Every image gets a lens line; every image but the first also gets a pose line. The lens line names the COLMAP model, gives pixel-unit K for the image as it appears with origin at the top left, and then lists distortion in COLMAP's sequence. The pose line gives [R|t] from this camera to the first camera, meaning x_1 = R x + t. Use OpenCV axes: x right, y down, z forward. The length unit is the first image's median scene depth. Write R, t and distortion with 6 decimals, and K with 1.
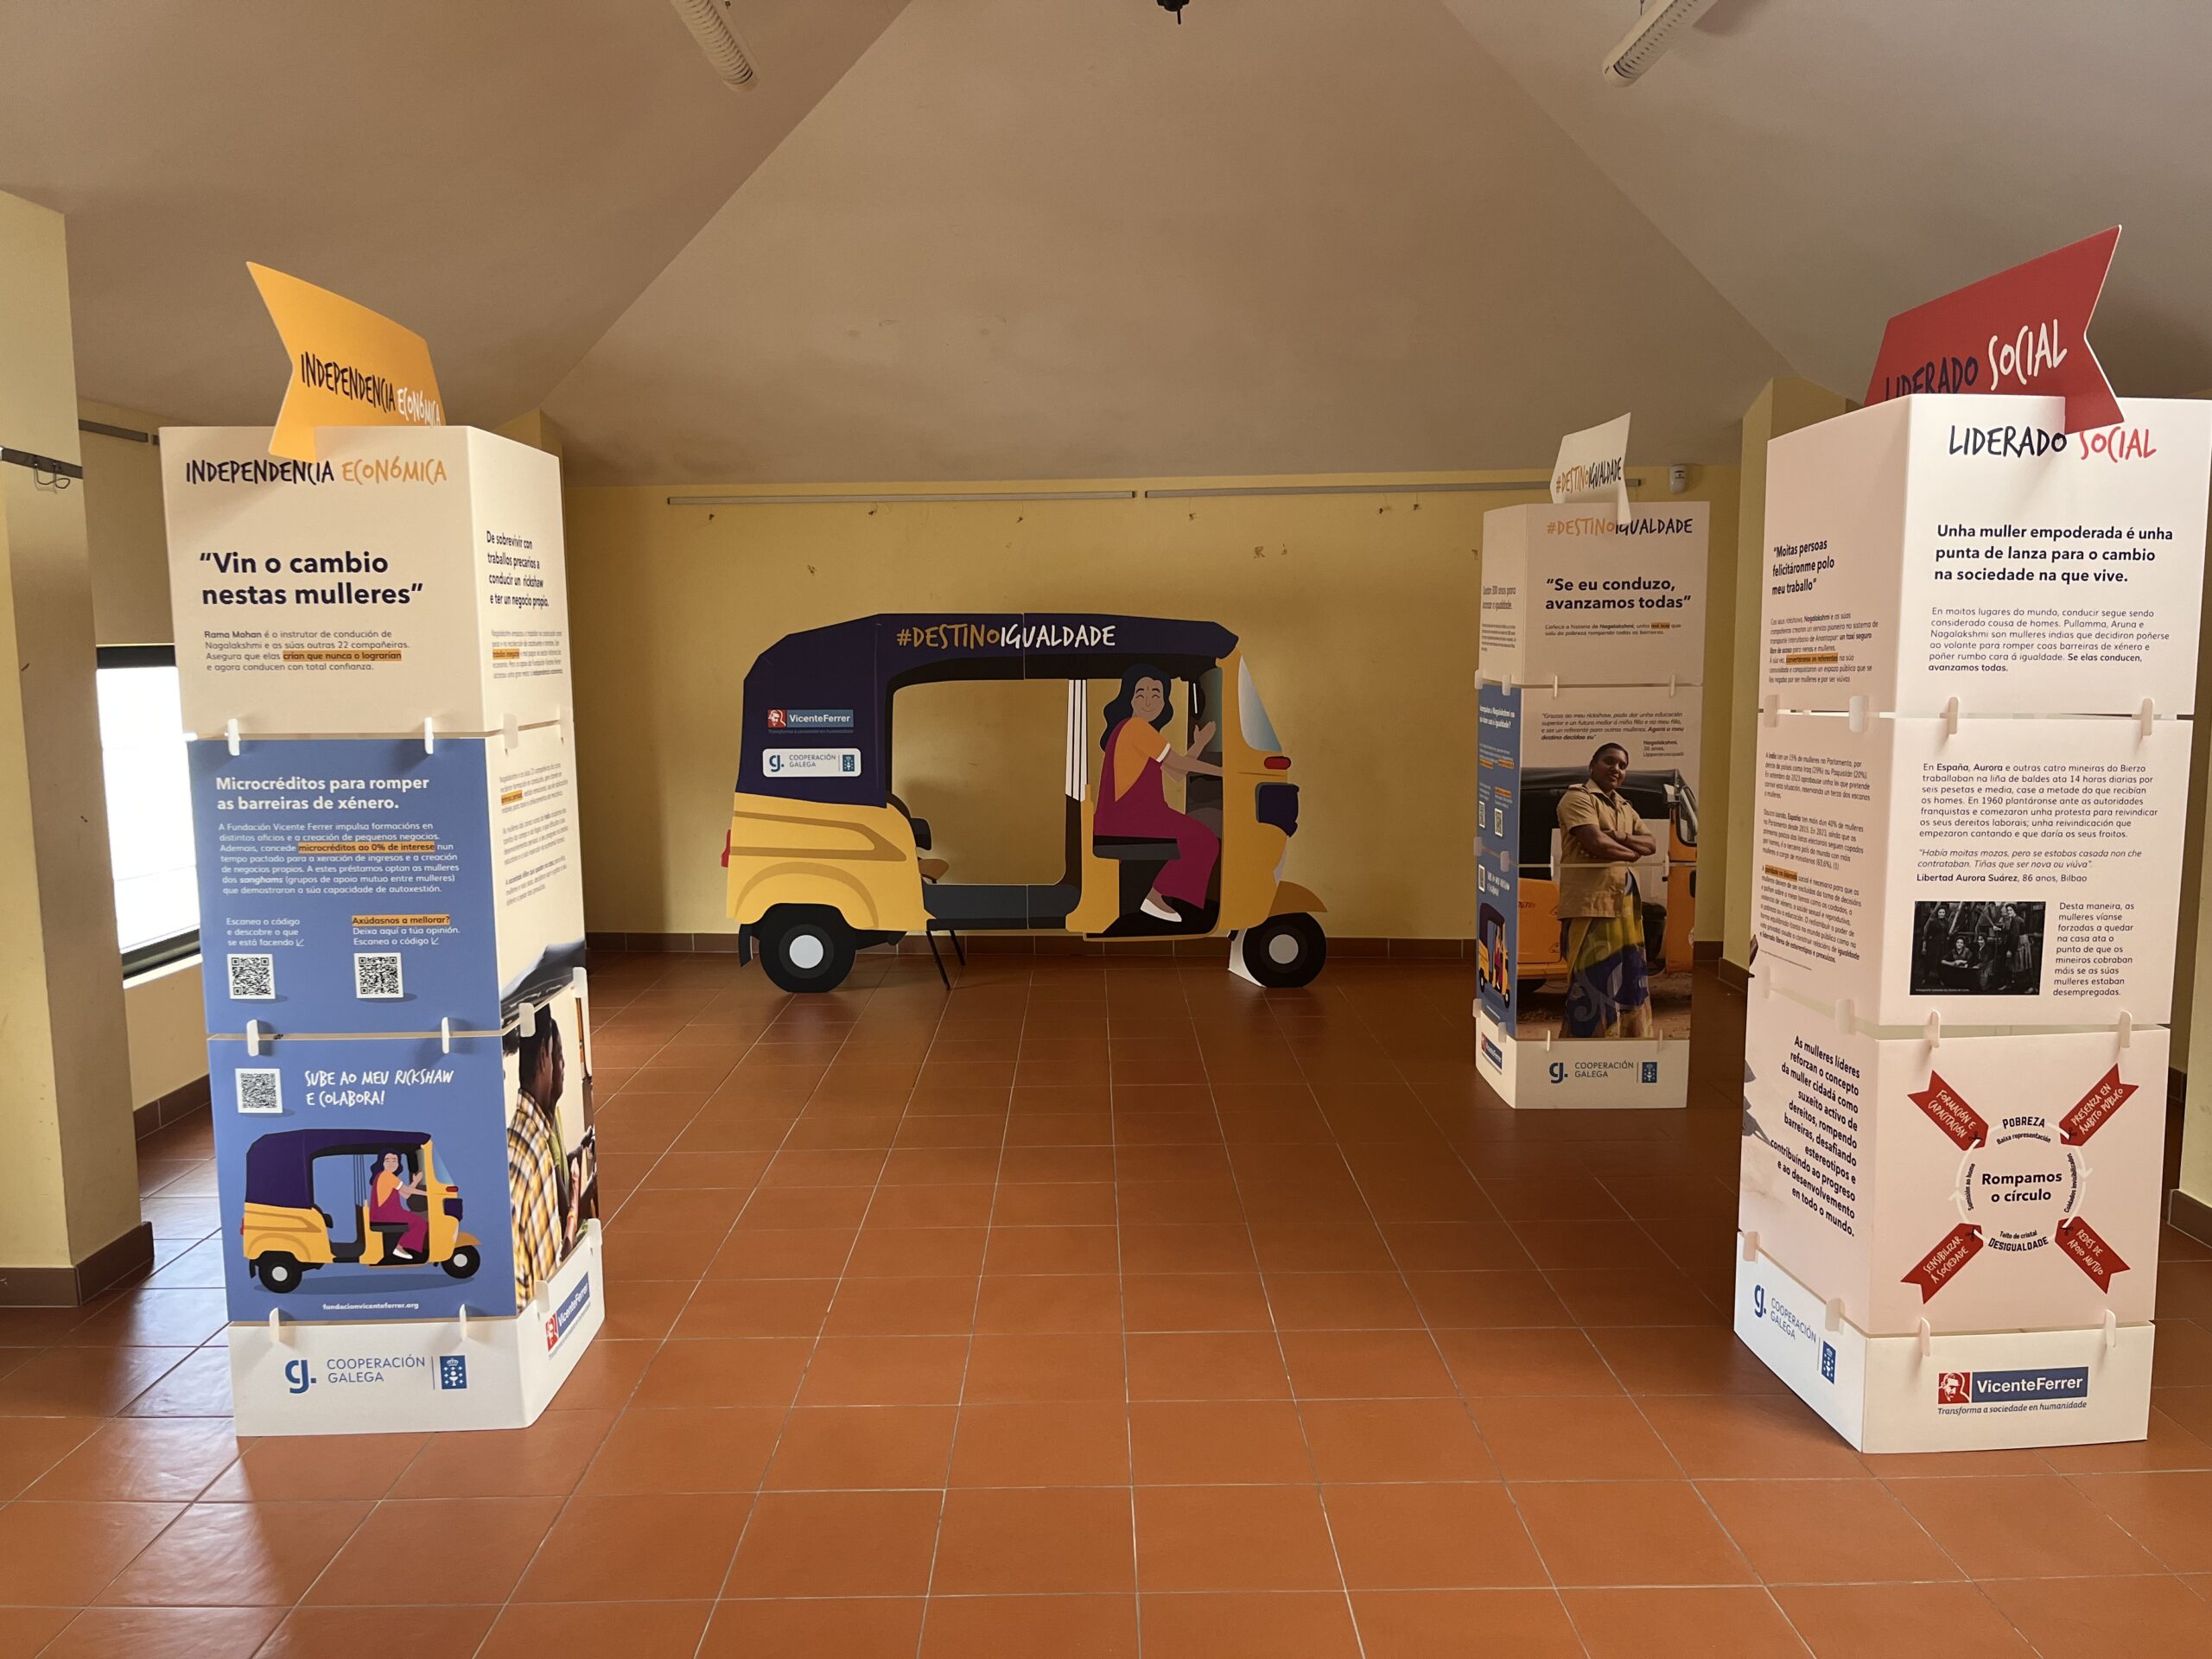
lens RADIAL K [[1646.6, 0, 1098.6], [0, 1646.6, 837.0], [0, 0, 1]] dist [0.018938, -0.033319]
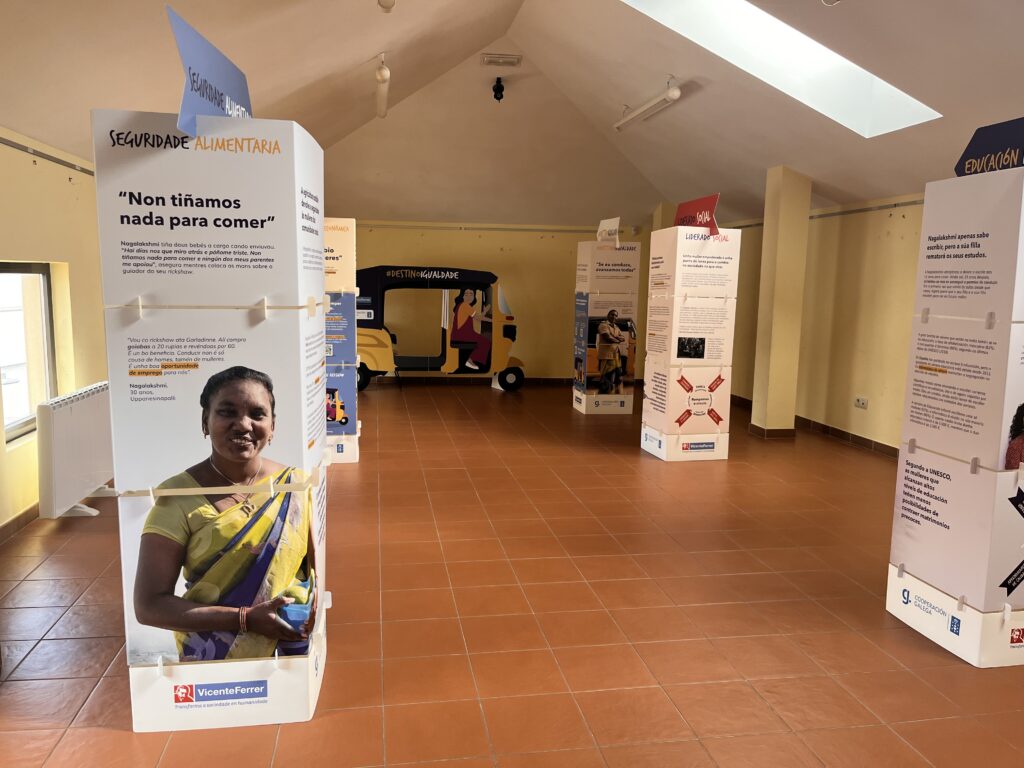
lens RADIAL K [[762.3, 0, 502.3], [0, 762.3, 391.8], [0, 0, 1]] dist [0.018938, -0.033319]
pose [[0.986920, 0.006648, 0.161071, -0.282743], [-0.010389, 0.999695, 0.022400, 0.128917], [-0.160873, -0.023780, 0.986689, -0.878965]]
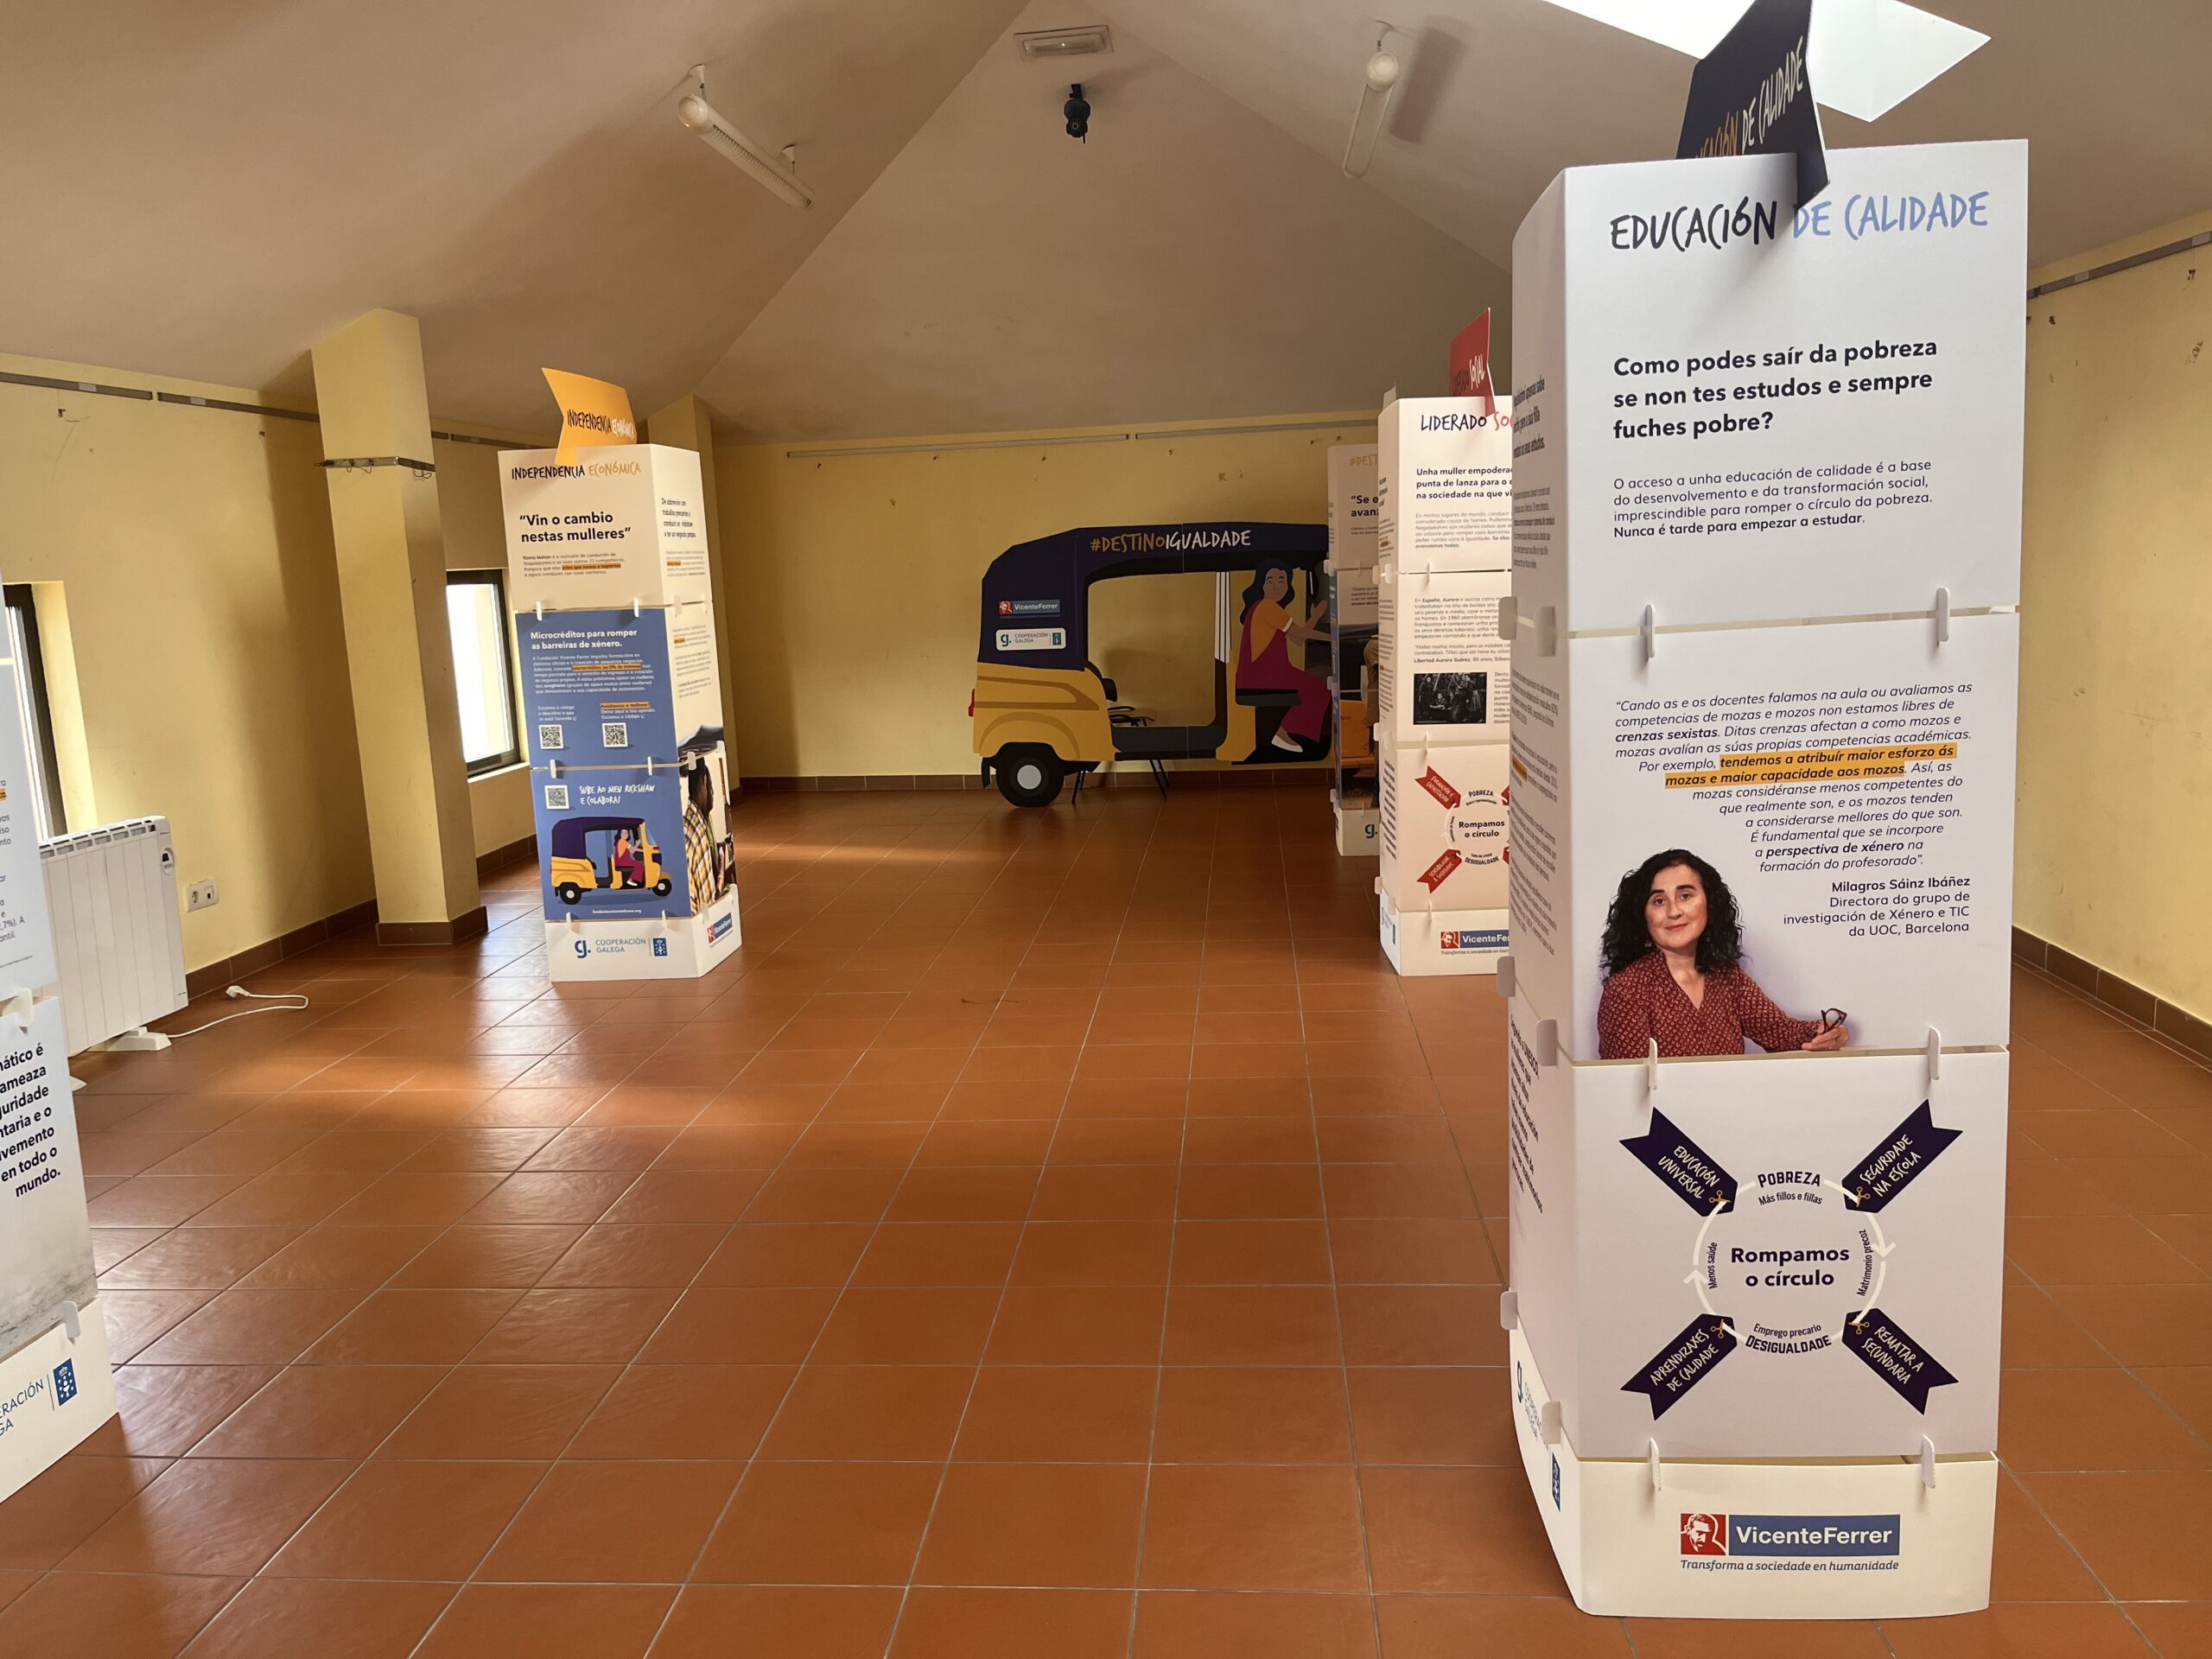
lens RADIAL K [[1646.6, 0, 1101.6], [0, 1646.6, 846.3], [0, 0, 1]] dist [0.018938, -0.033319]
pose [[0.995220, -0.014336, -0.096603, 0.280332], [0.019716, 0.998293, 0.054968, 0.108461], [0.095650, -0.056610, 0.993804, -0.776774]]
